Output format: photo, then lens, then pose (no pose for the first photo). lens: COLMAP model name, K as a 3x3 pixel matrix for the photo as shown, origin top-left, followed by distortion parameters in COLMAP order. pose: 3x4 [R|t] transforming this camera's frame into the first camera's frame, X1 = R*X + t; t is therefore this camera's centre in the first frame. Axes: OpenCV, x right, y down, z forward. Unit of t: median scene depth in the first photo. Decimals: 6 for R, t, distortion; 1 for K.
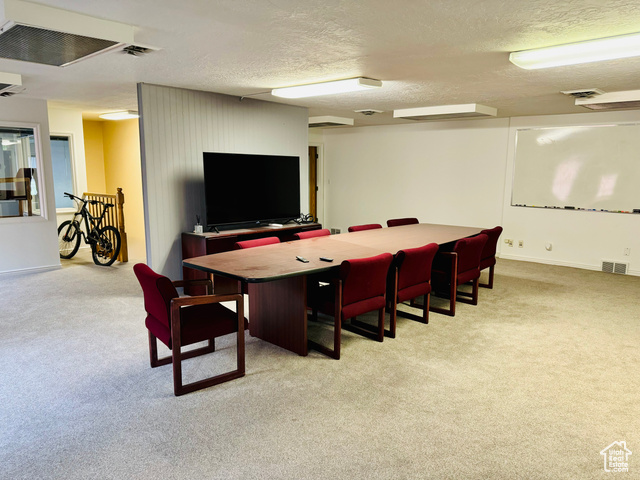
lens RADIAL K [[450.2, 0, 320.1], [0, 450.2, 241.6], [0, 0, 1]] dist [0.084661, -0.111481]
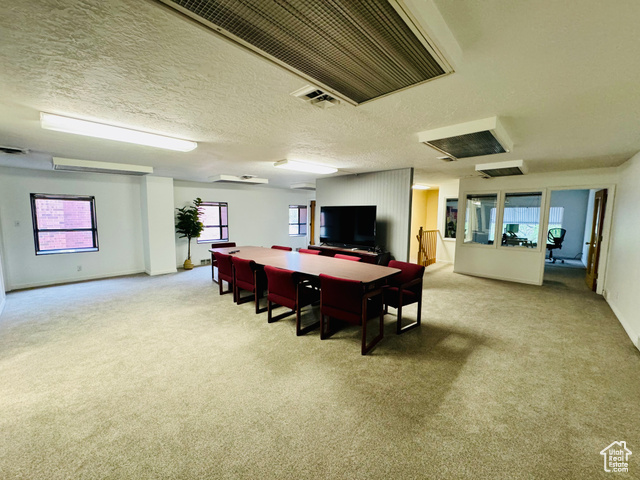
lens RADIAL K [[257.5, 0, 320.0], [0, 257.5, 240.0], [0, 0, 1]] dist [-0.000103, 0.000116]
pose [[-0.018305, 0.091498, -0.995637, 0.954910], [-0.168015, 0.981362, 0.093275, -0.157645], [0.985614, 0.168989, -0.002591, 1.037599]]
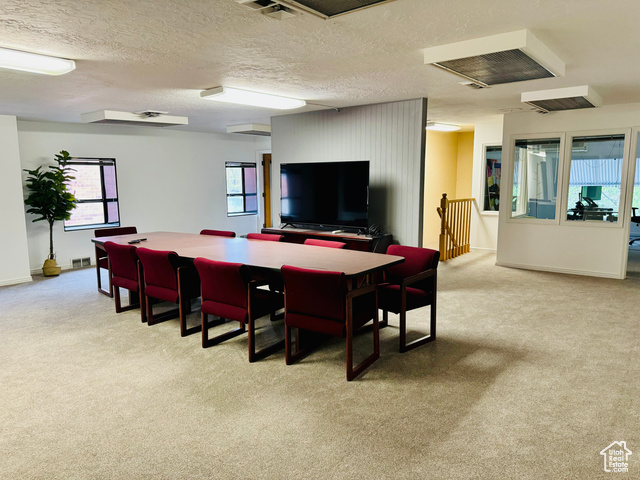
lens RADIAL K [[450.2, 0, 320.1], [0, 450.2, 241.6], [0, 0, 1]] dist [0.084661, -0.111481]
pose [[0.070886, 0.132661, -0.988623, 1.033983], [-0.148782, 0.981436, 0.121028, -0.154480], [0.986326, 0.138510, 0.089308, 1.039029]]
